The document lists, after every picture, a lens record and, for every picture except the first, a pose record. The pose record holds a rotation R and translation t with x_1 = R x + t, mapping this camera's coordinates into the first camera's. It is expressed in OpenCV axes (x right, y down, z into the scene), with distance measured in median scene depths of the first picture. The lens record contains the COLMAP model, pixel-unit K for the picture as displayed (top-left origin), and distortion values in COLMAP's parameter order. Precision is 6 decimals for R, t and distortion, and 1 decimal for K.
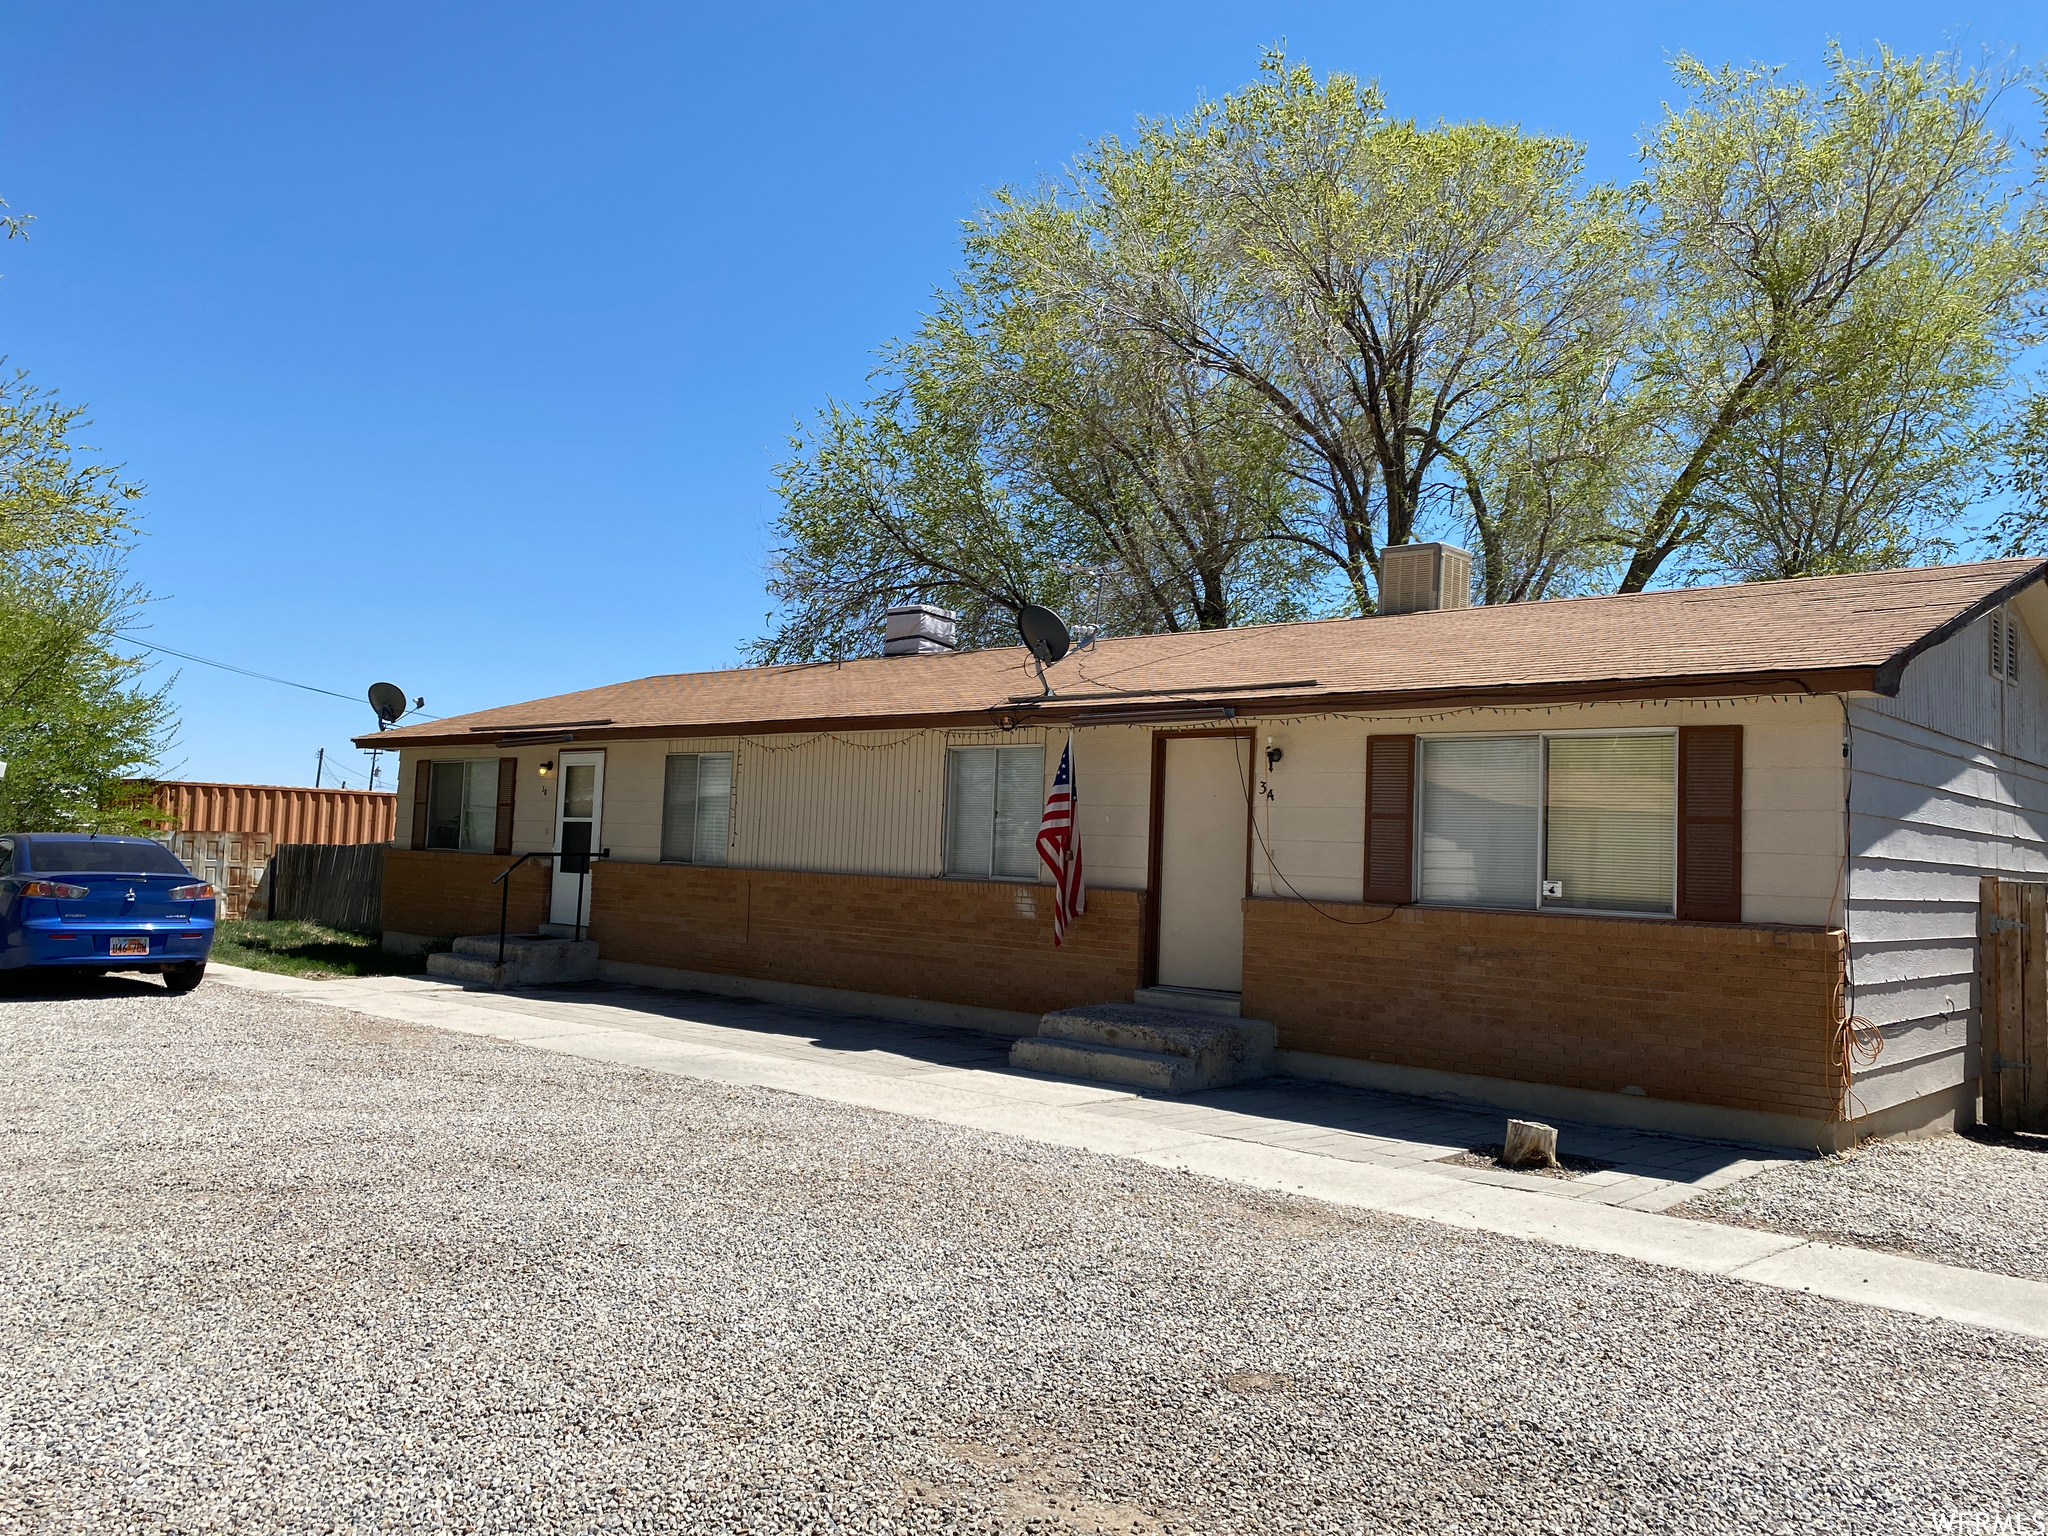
lens RADIAL K [[1550.3, 0, 1024.0], [0, 1550.3, 768.0], [0, 0, 1]] dist [-0.000325, 0.000019]
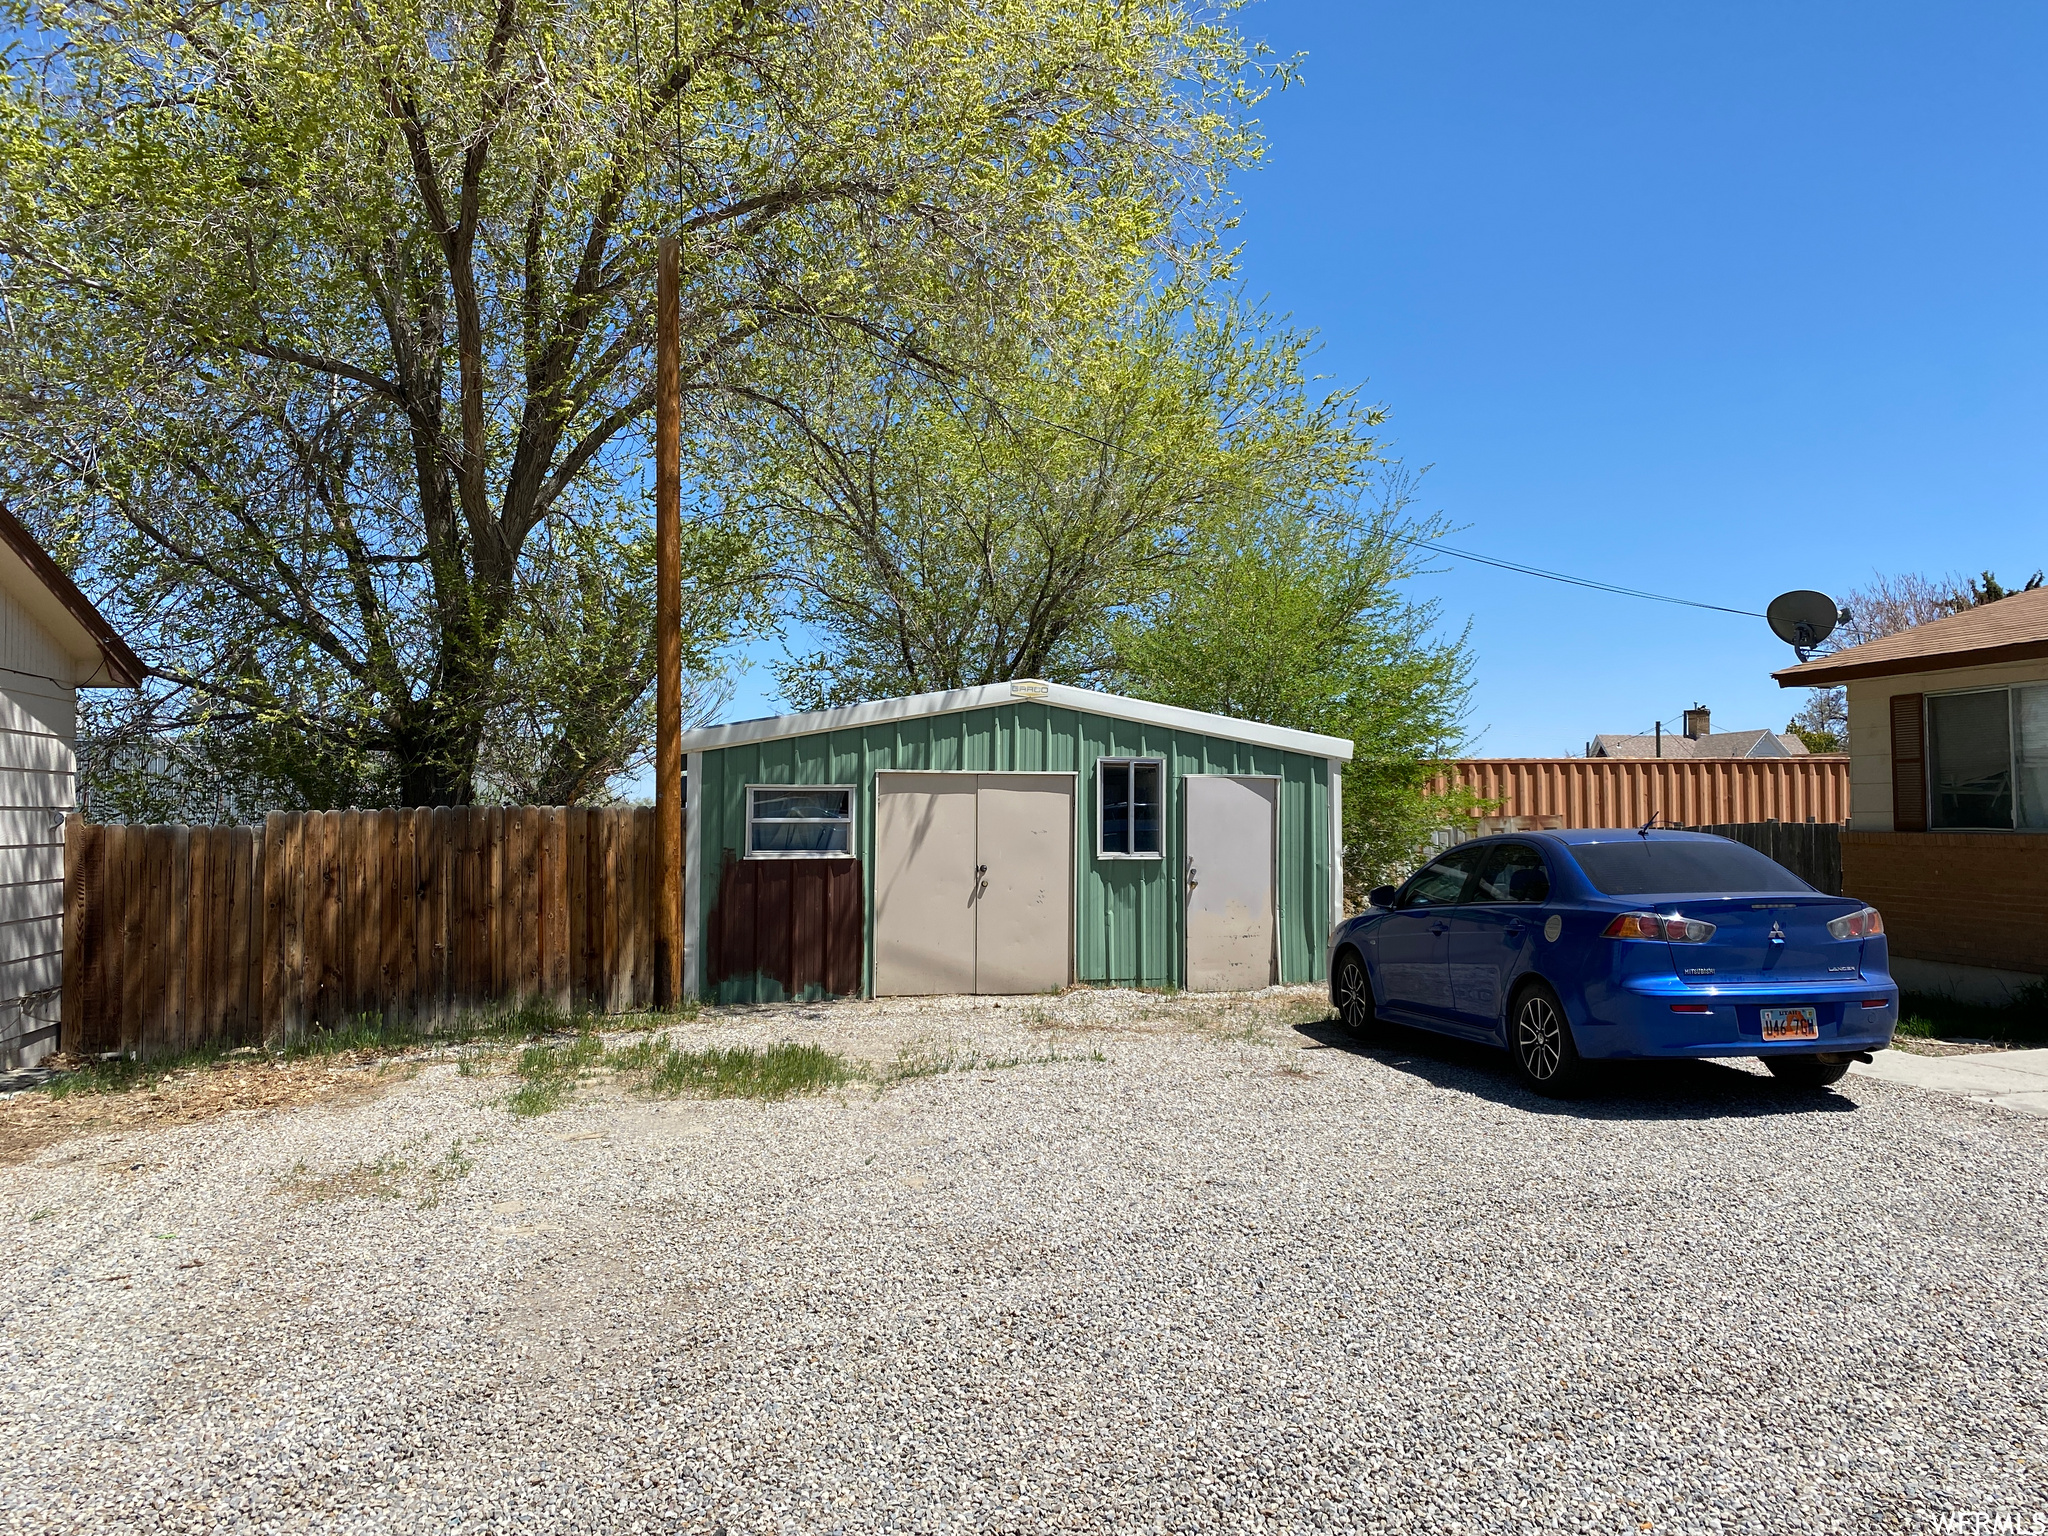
lens RADIAL K [[1550.3, 0, 1024.0], [0, 1550.3, 768.0], [0, 0, 1]] dist [-0.000325, 0.000019]
pose [[0.809732, -0.058805, -0.583845, -0.294545], [0.069031, 0.997603, -0.004740, 0.002476], [0.582725, -0.036465, 0.811851, 0.236634]]
